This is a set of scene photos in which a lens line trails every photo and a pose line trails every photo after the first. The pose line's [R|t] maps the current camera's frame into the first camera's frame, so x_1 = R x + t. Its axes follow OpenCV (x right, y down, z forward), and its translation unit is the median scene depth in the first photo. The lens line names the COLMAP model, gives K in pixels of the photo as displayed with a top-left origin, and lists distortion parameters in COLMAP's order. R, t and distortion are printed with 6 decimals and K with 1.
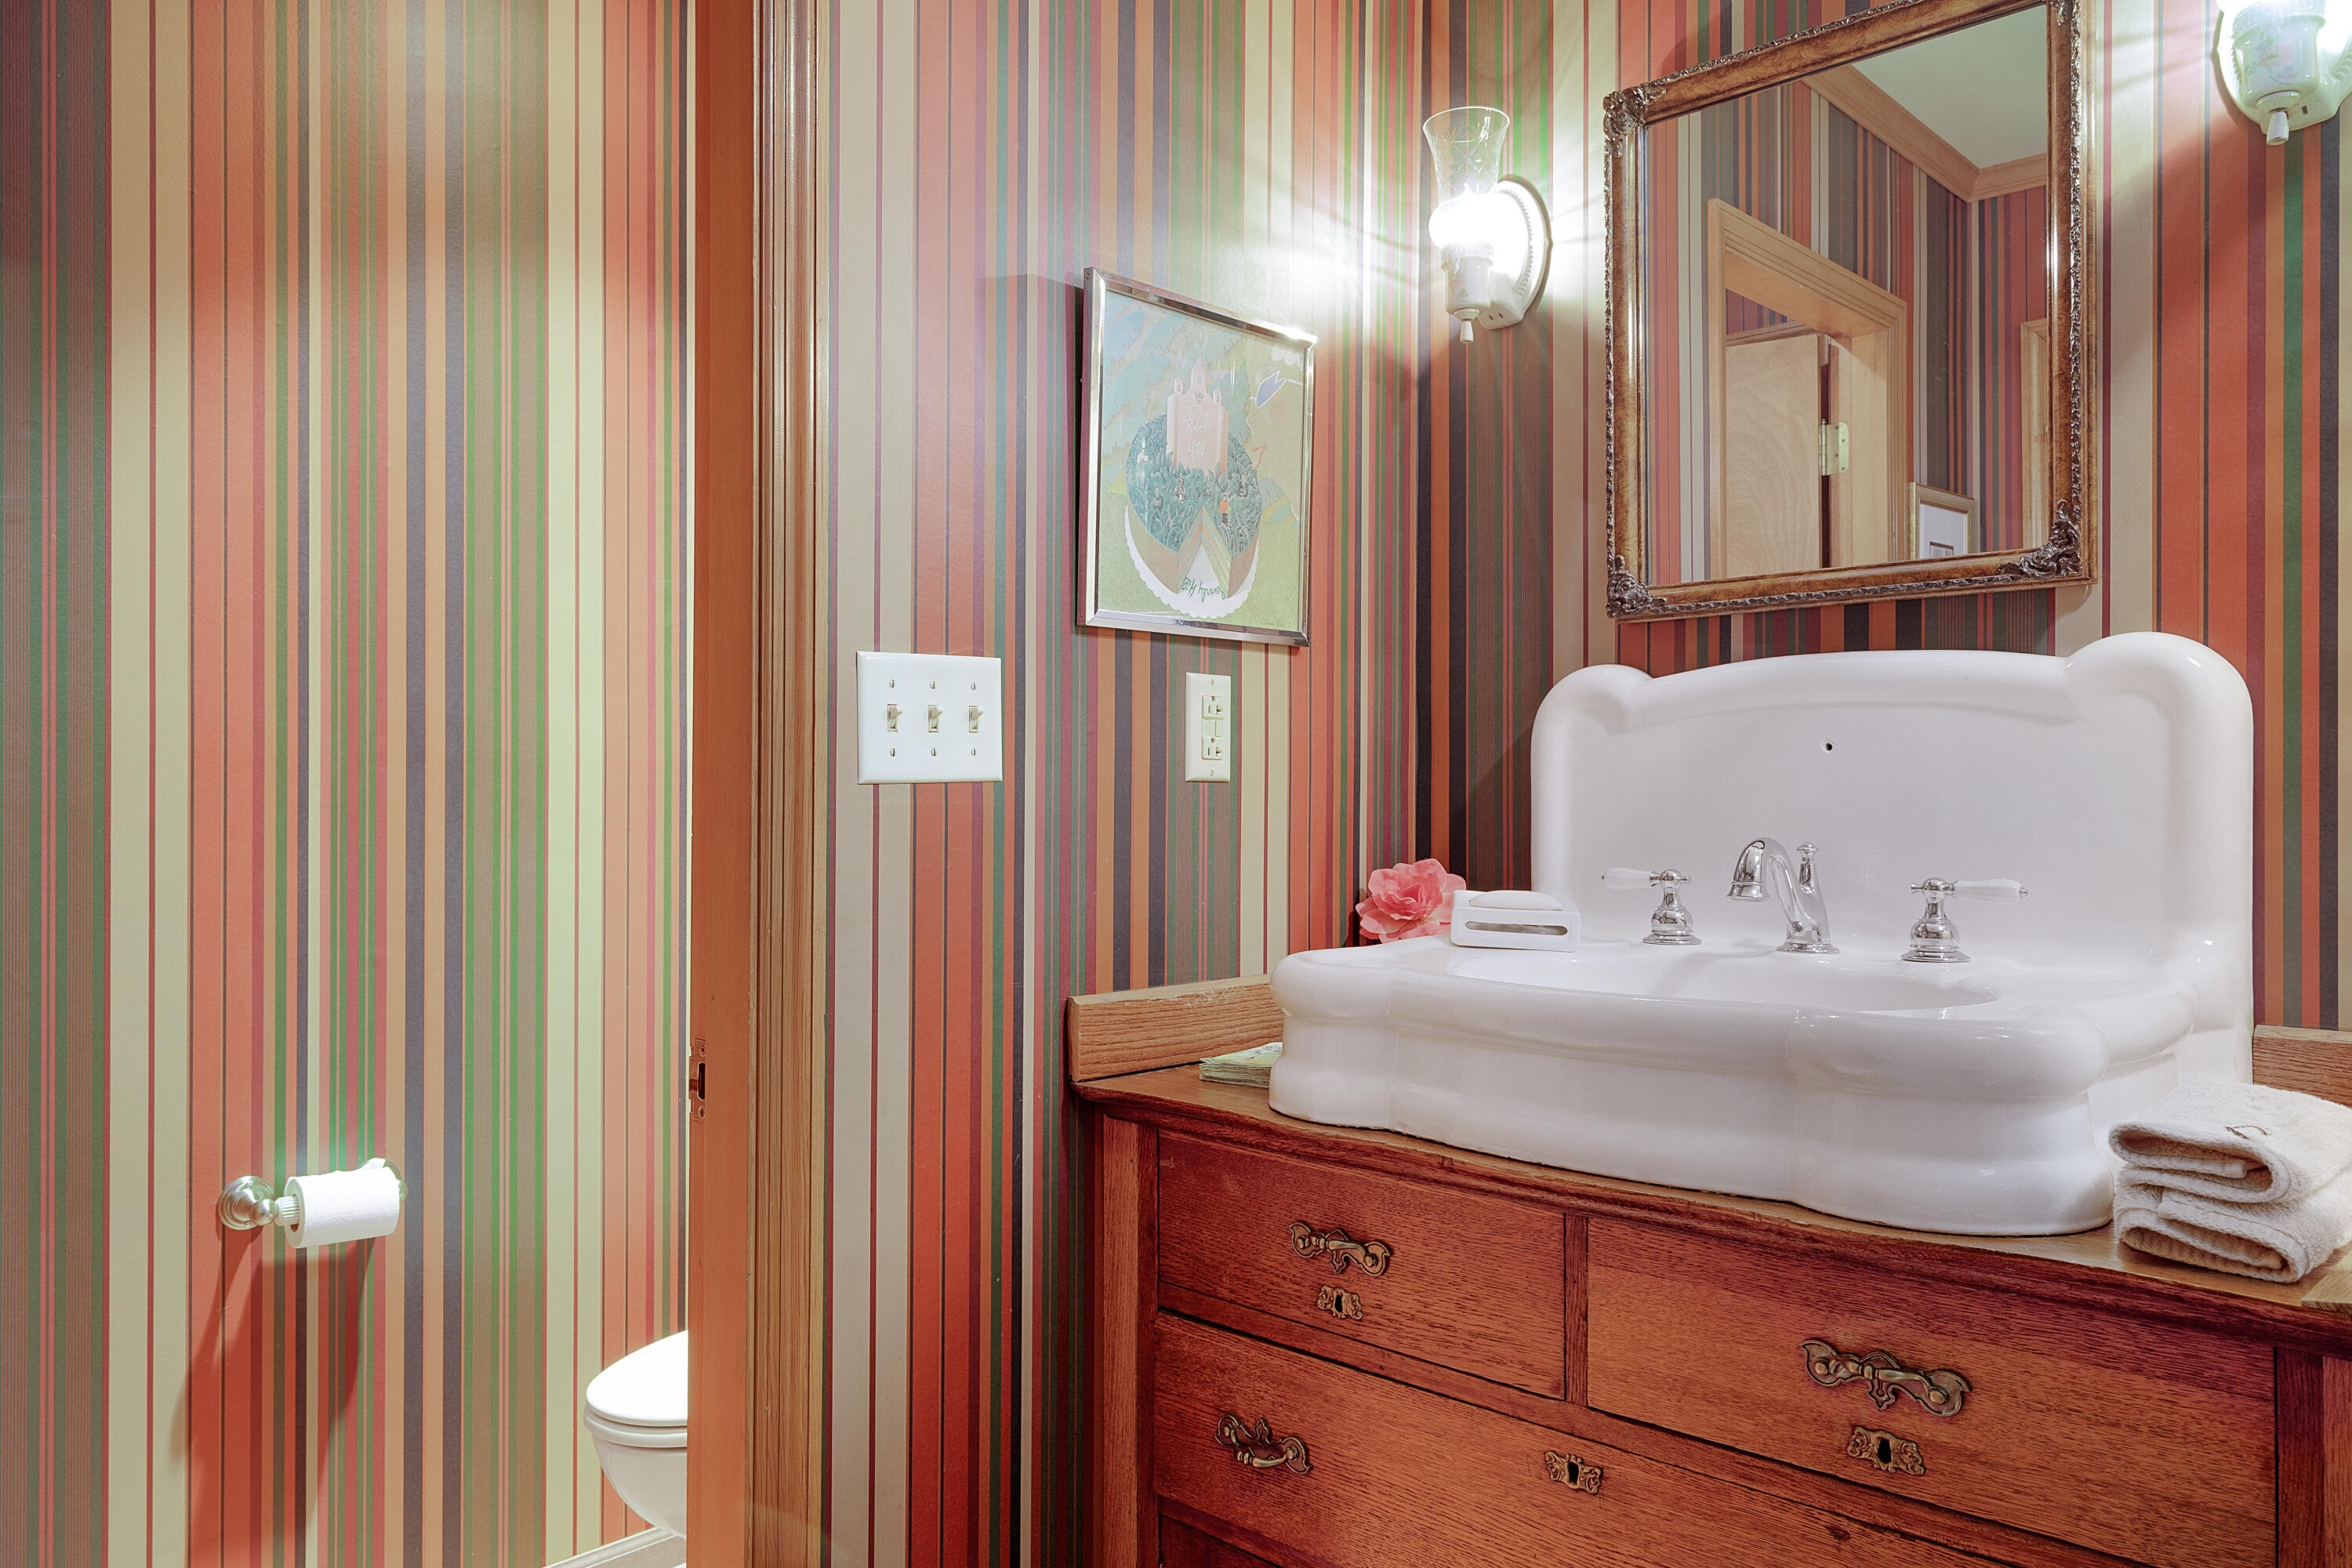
lens RADIAL K [[1610.2, 0, 1173.4], [0, 1610.2, 797.4], [0, 0, 1]] dist [0.002686, 0.001341]
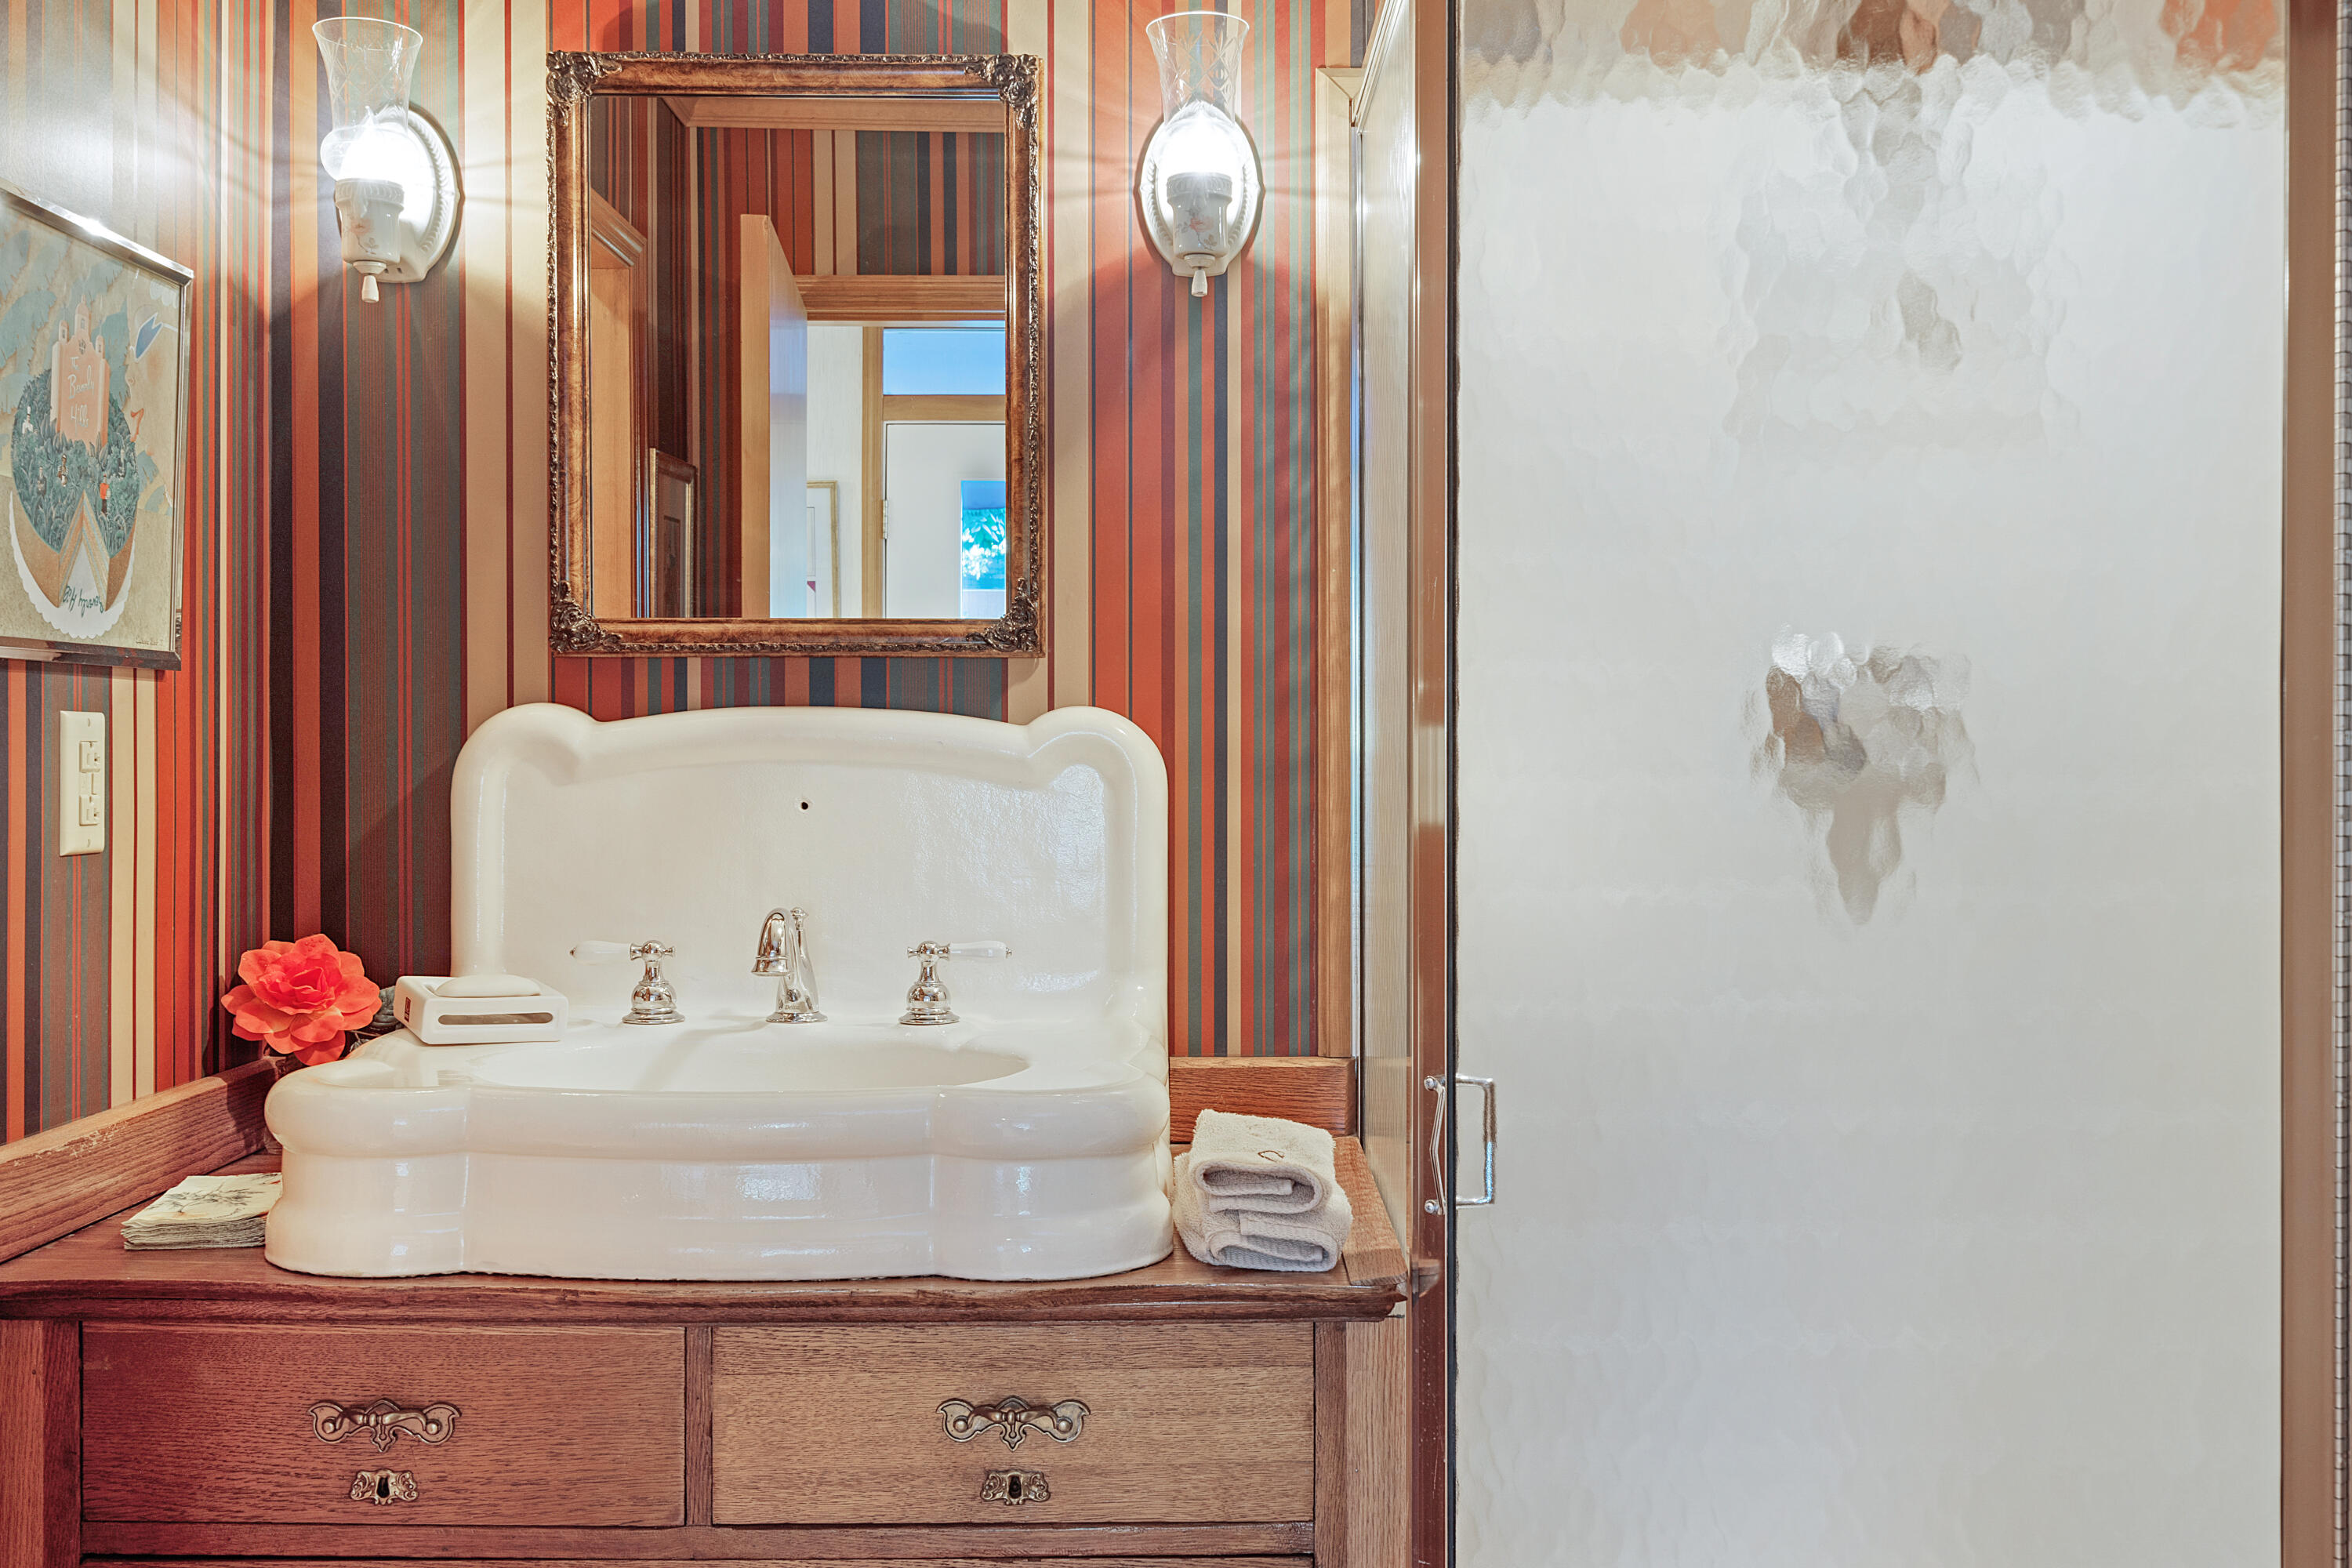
lens RADIAL K [[2148.8, 0, 1177.0], [0, 2148.8, 775.7], [0, 0, 1]] dist [-0.003860, 0.000000]
pose [[0.721325, -0.000754, 0.692596, -0.349819], [-0.003277, 0.999985, 0.004501, -0.060636], [-0.692589, -0.005516, 0.721312, -0.089996]]
